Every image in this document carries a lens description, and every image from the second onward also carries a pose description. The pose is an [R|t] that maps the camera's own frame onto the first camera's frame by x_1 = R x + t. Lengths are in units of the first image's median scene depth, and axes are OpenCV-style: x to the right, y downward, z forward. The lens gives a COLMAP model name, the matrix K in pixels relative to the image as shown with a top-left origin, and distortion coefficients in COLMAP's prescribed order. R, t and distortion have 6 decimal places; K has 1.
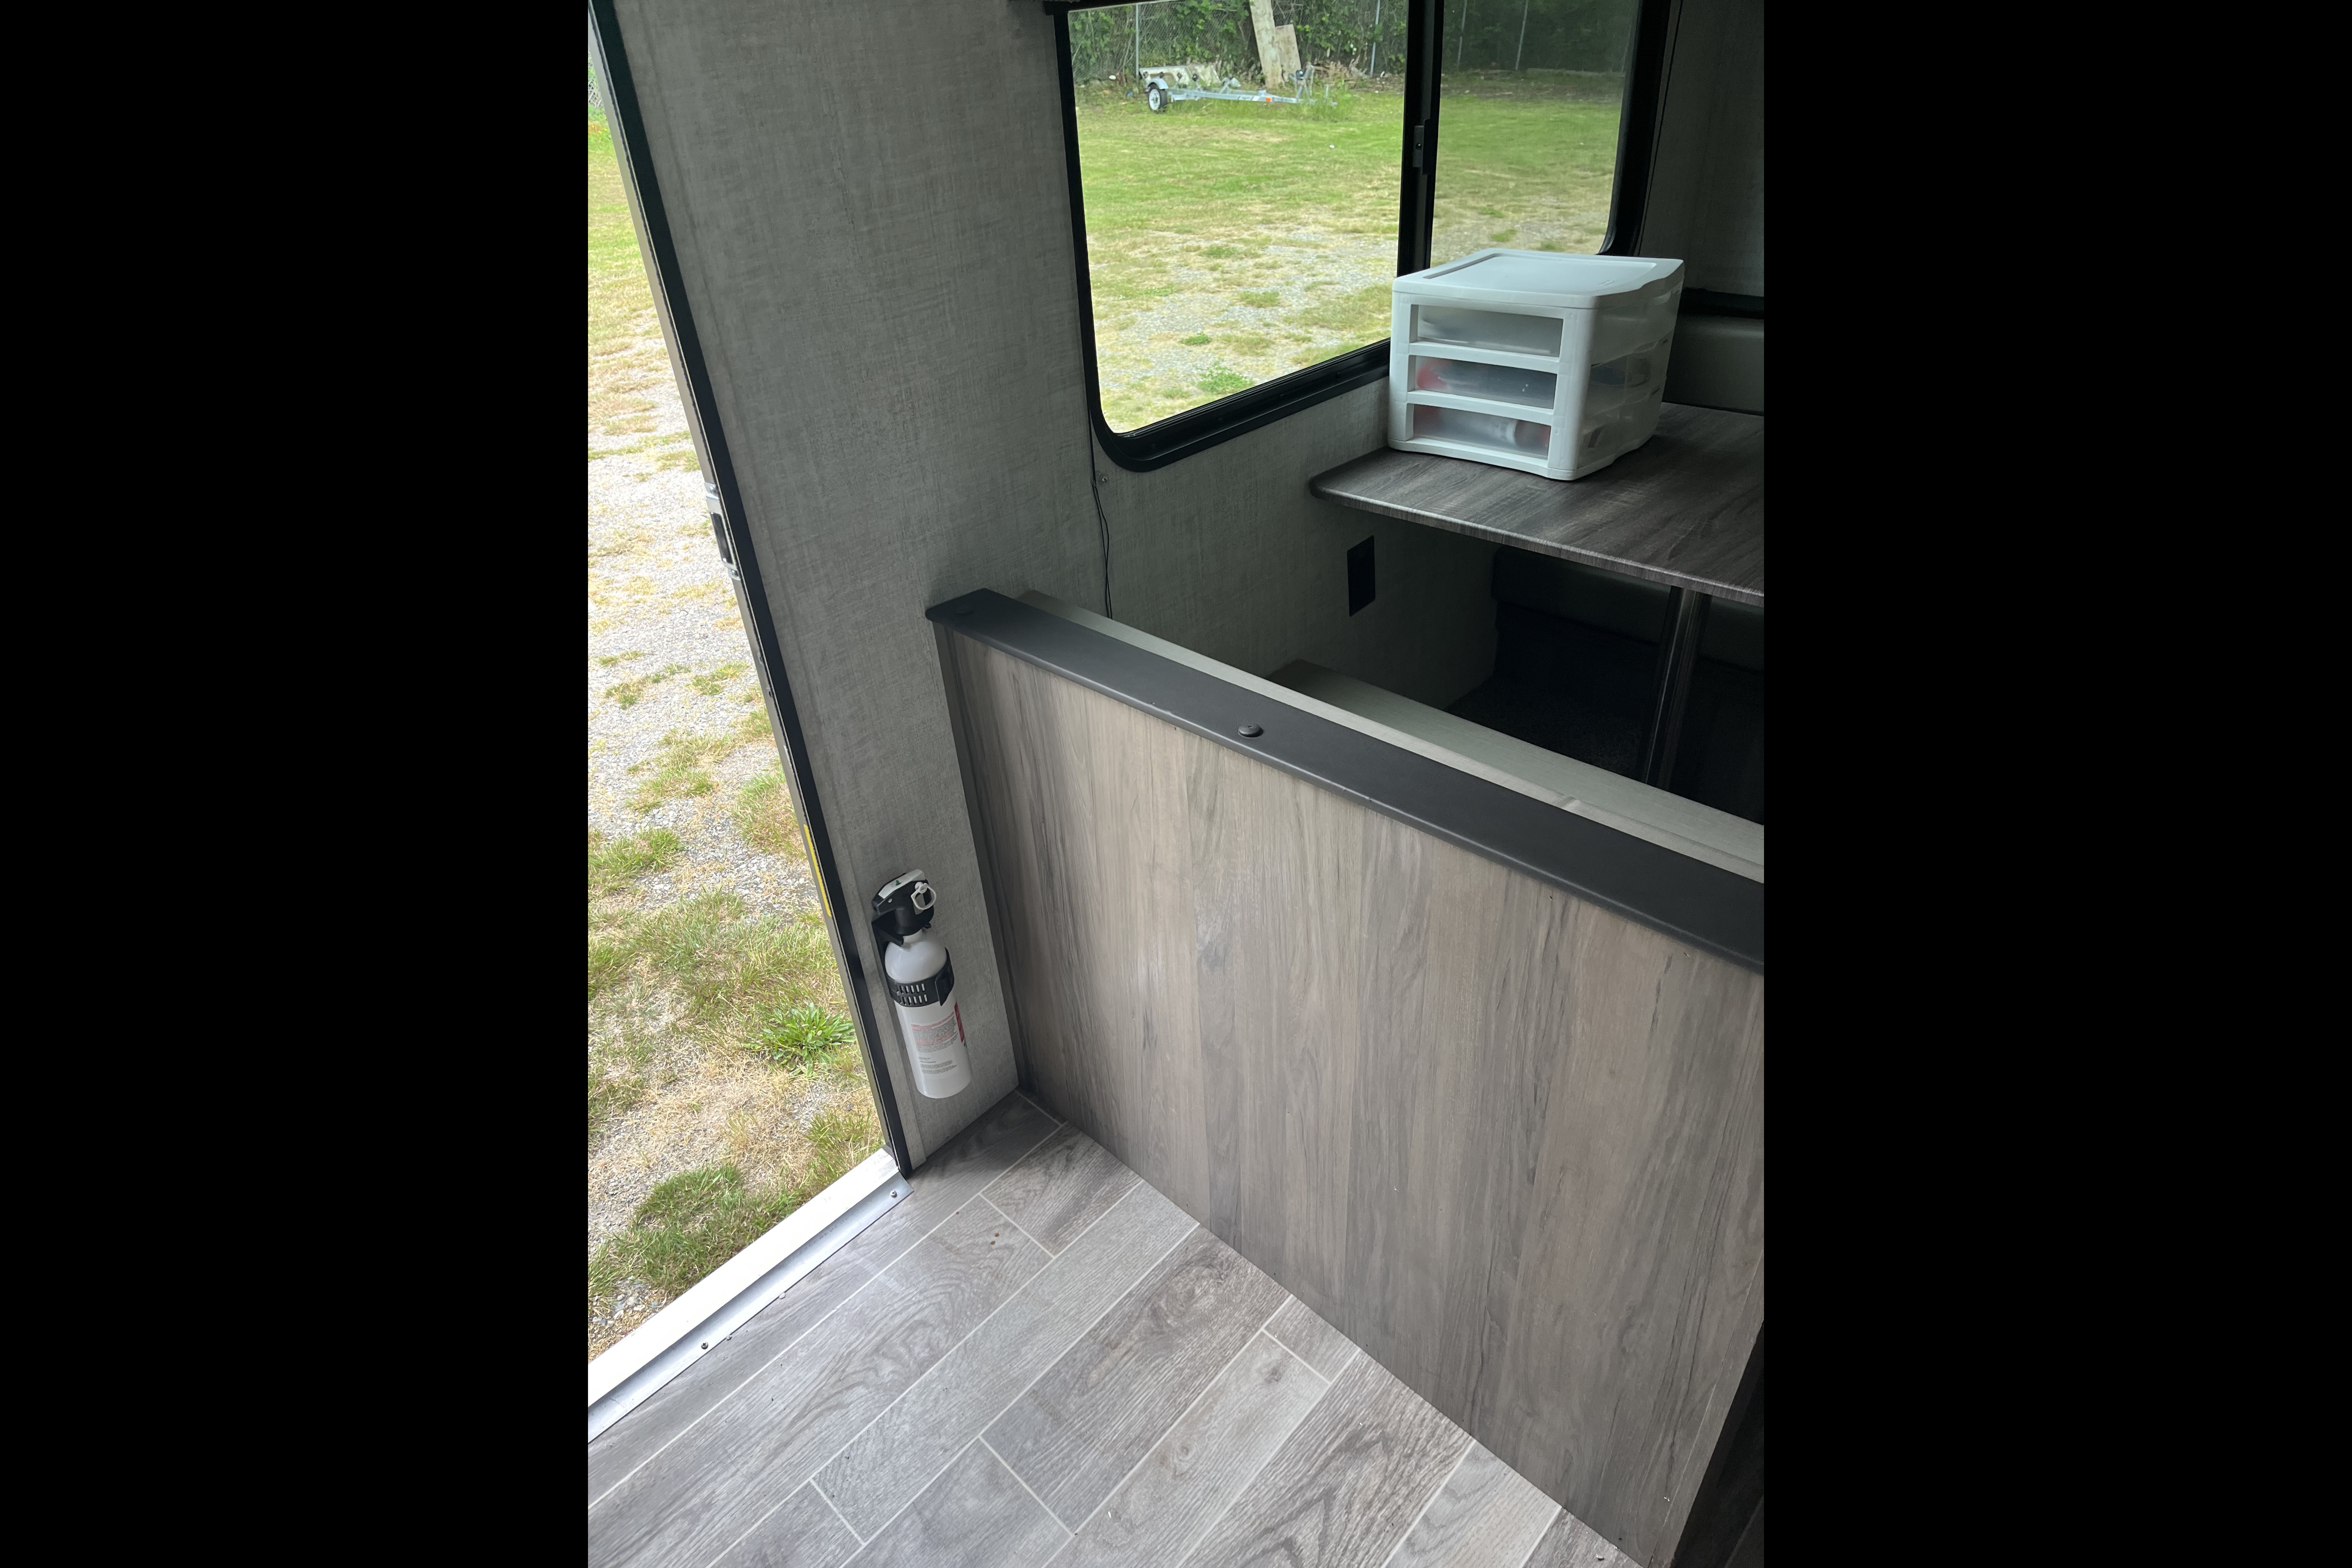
lens RADIAL K [[1142.7, 0, 1170.7], [0, 1142.7, 825.7], [0, 0, 1]] dist [0.001261, -0.000106]
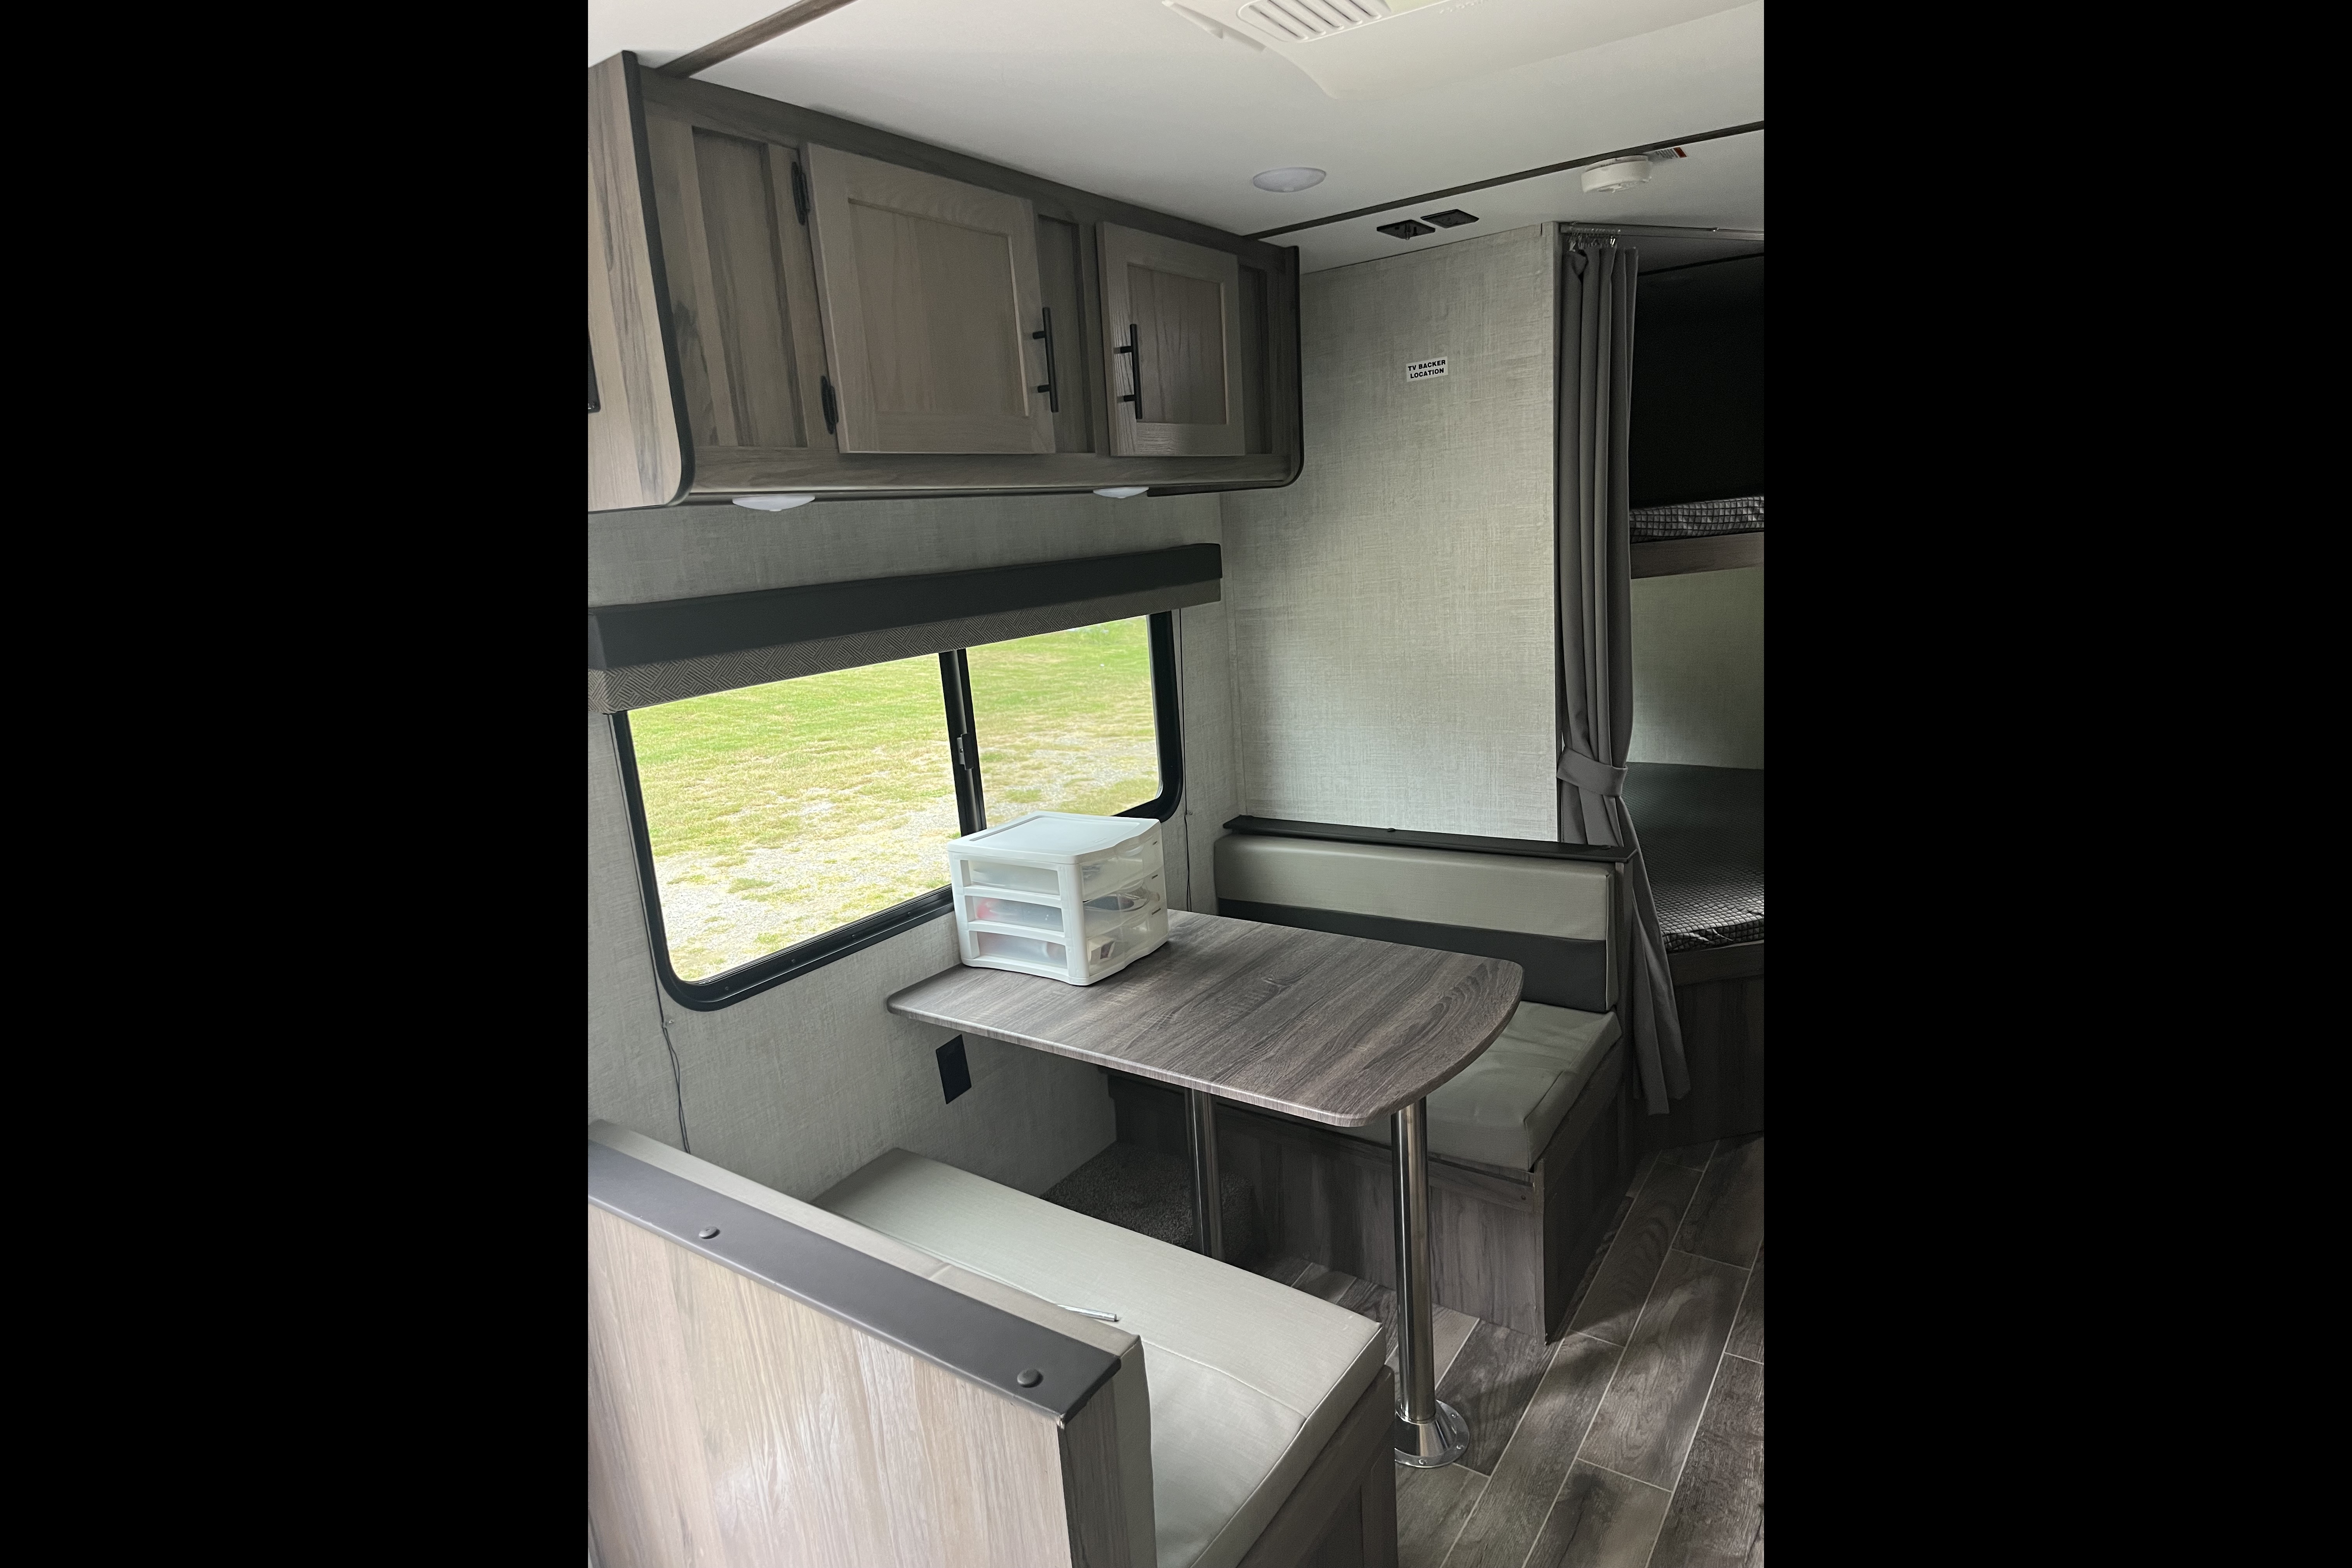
lens RADIAL K [[1142.7, 0, 1170.7], [0, 1142.7, 825.7], [0, 0, 1]] dist [0.001261, -0.000106]
pose [[0.985789, -0.051534, 0.159888, 0.231138], [0.108703, 0.921342, -0.373247, 0.015493], [-0.128077, 0.385323, 0.913850, -0.217042]]
